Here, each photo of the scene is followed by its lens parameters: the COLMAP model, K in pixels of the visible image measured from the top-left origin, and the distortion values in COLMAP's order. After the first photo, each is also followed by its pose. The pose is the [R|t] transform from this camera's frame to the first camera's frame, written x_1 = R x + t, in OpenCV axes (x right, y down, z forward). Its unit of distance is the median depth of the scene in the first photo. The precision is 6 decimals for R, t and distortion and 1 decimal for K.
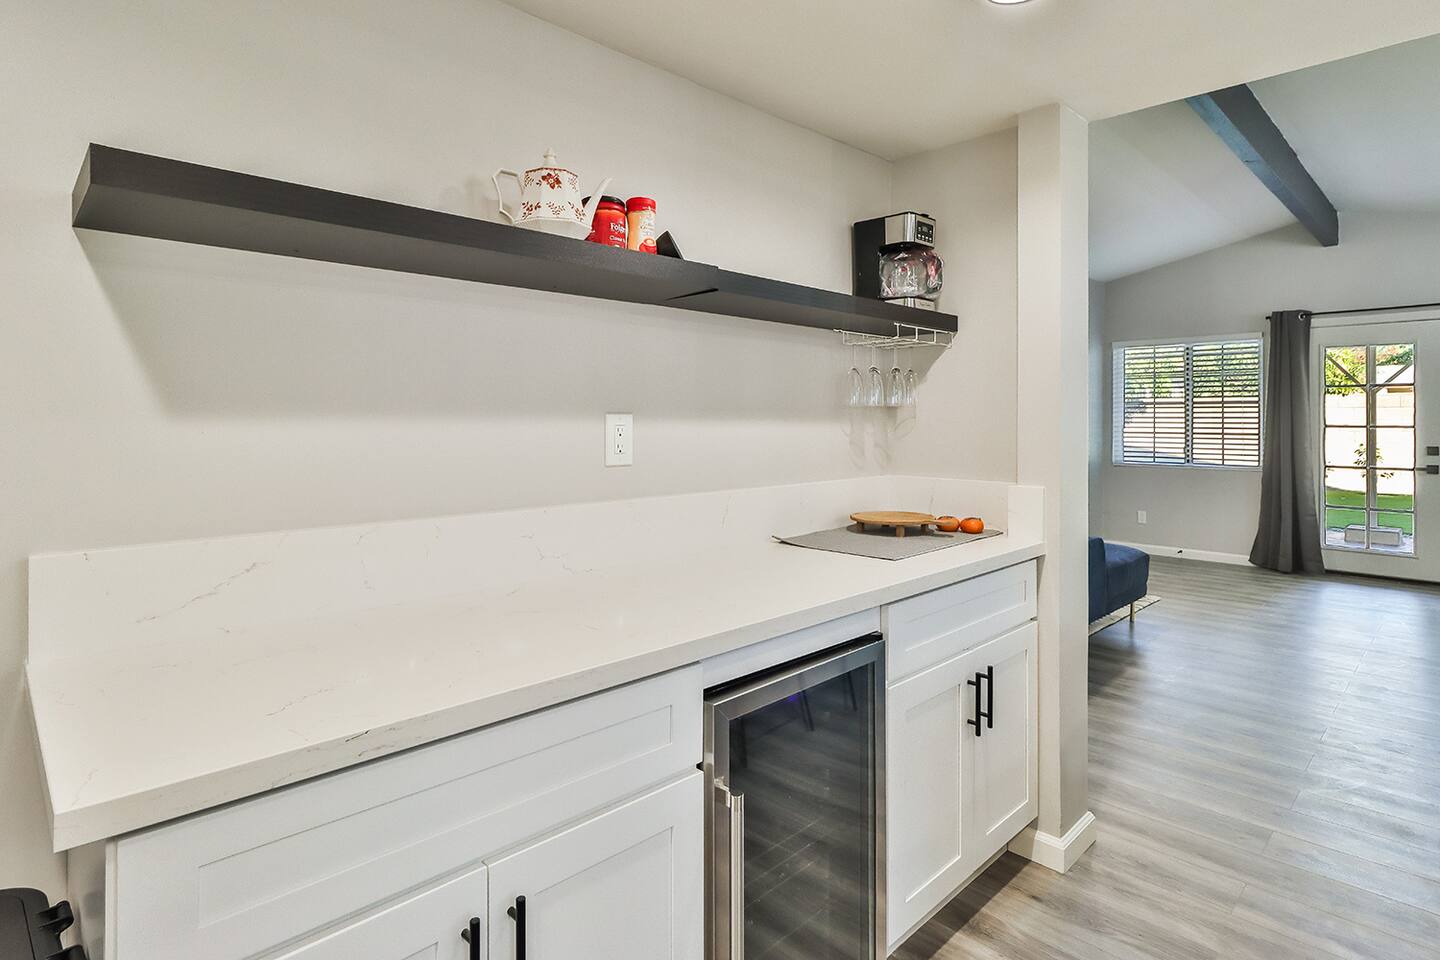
lens RADIAL K [[757.7, 0, 728.7], [0, 757.7, 420.5], [0, 0, 1]] dist [0.006235, -0.001252]
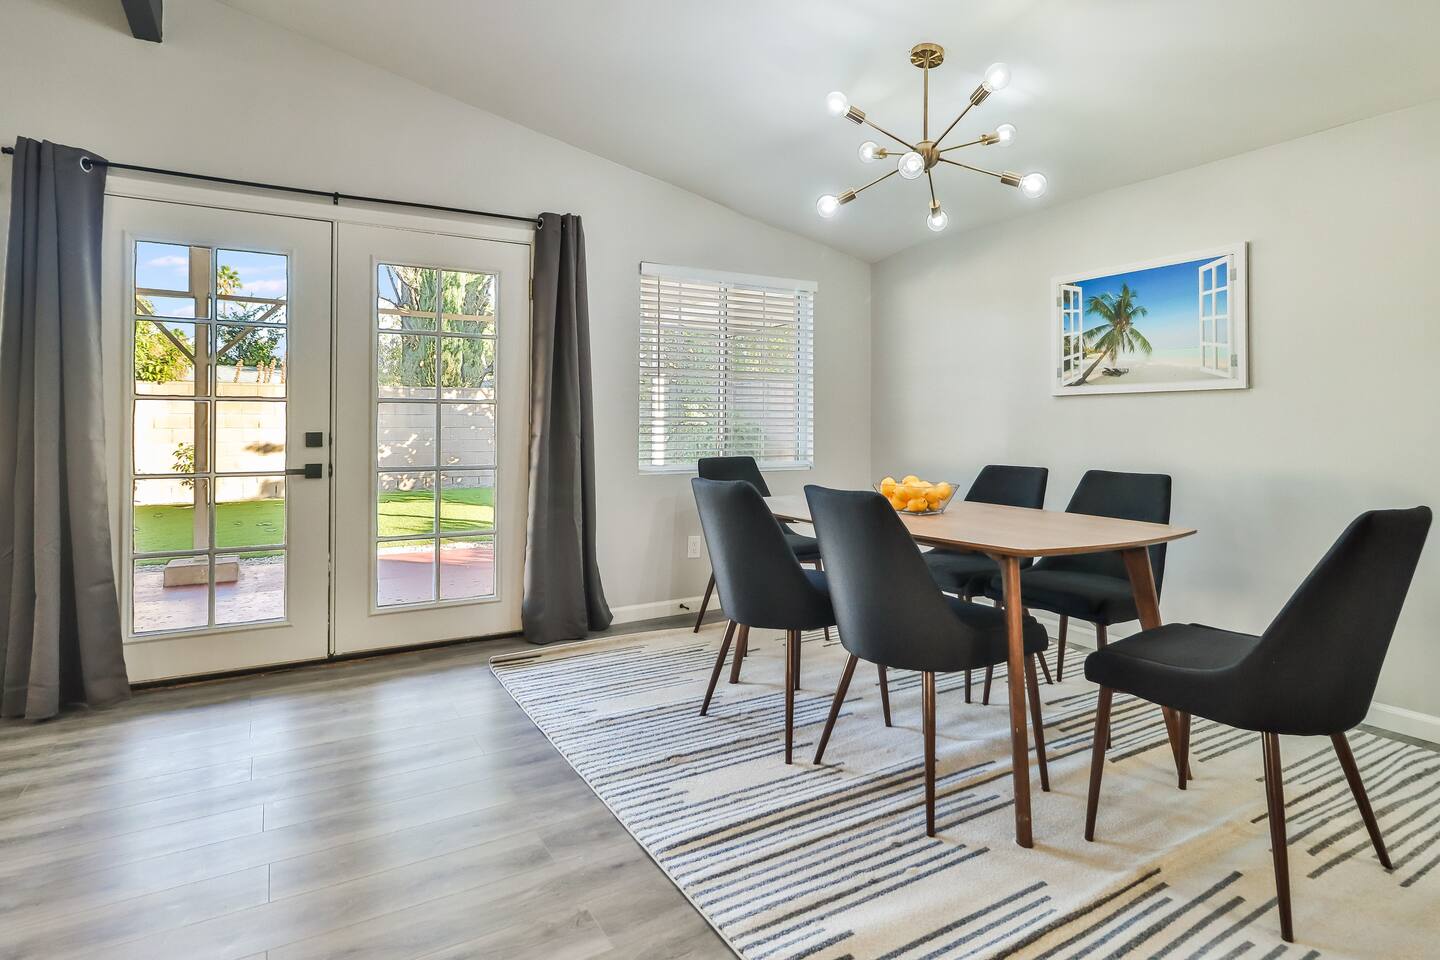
lens RADIAL K [[757.7, 0, 716.3], [0, 757.7, 415.1], [0, 0, 1]] dist [0.006235, -0.001252]
pose [[0.250629, 0.014617, 0.967973, 0.421186], [0.003781, 0.999864, -0.016078, 0.030976], [-0.968076, 0.007689, 0.250540, 0.533915]]
